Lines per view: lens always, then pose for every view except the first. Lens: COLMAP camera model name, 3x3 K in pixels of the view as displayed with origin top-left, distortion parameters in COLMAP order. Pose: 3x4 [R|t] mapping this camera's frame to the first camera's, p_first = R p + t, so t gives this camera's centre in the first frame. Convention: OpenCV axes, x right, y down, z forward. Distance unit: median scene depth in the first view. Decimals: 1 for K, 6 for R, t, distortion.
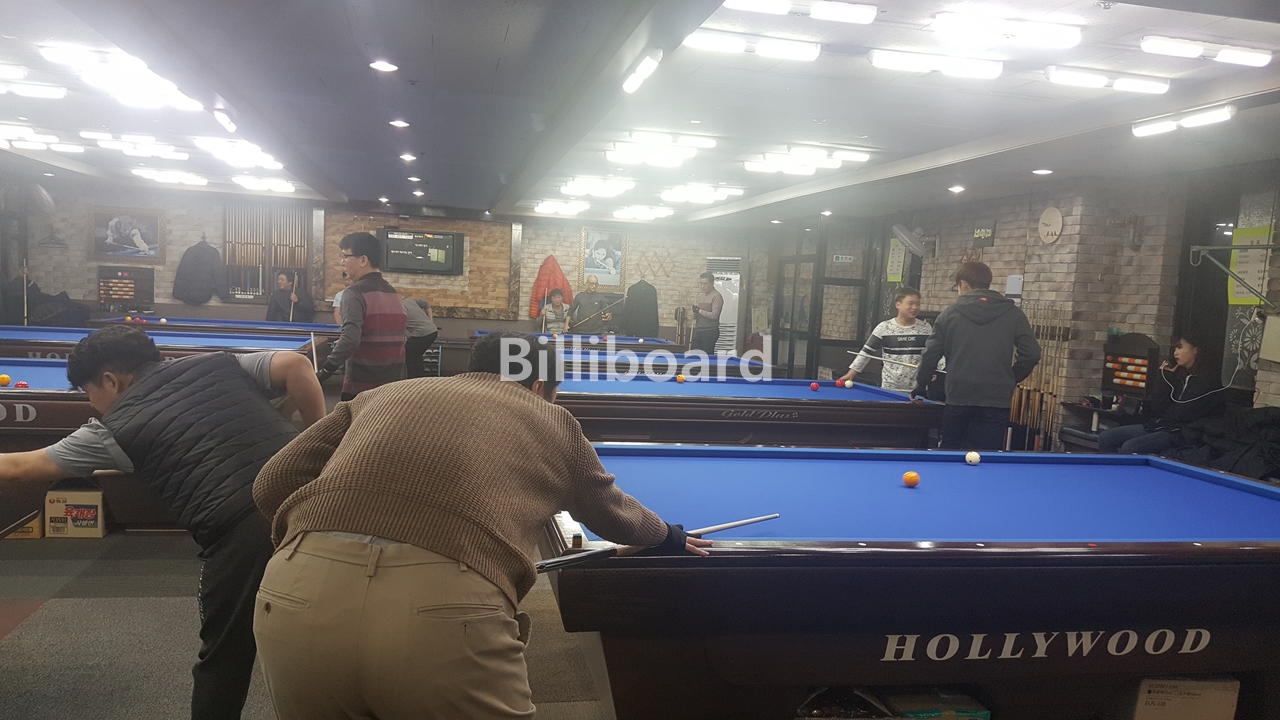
lens RADIAL K [[921.9, 0, 643.2], [0, 921.9, 357.3], [0, 0, 1]] dist [0.047240, -0.037360]
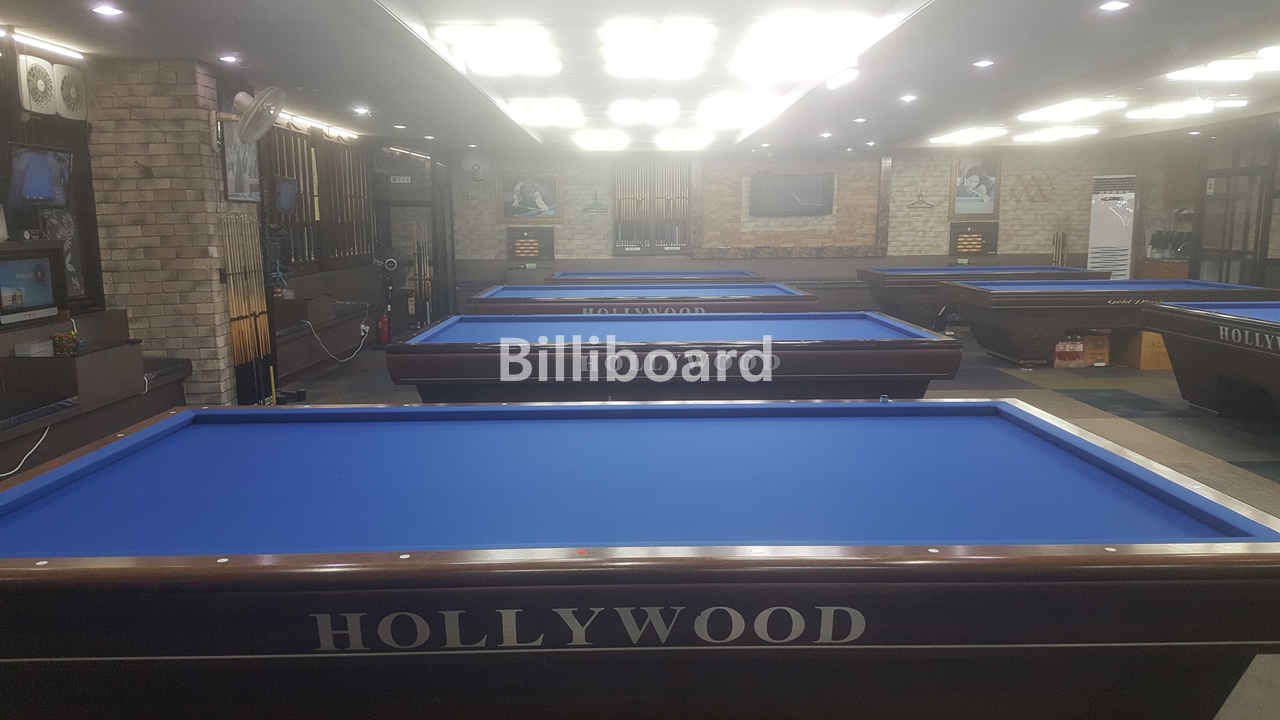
lens RADIAL K [[921.9, 0, 633.0], [0, 921.9, 371.2], [0, 0, 1]] dist [0.047240, -0.037360]
pose [[0.972556, -0.025966, -0.231215, -0.176628], [0.045051, 0.995962, 0.077649, -0.007167], [0.228265, -0.085935, 0.969799, -0.032103]]
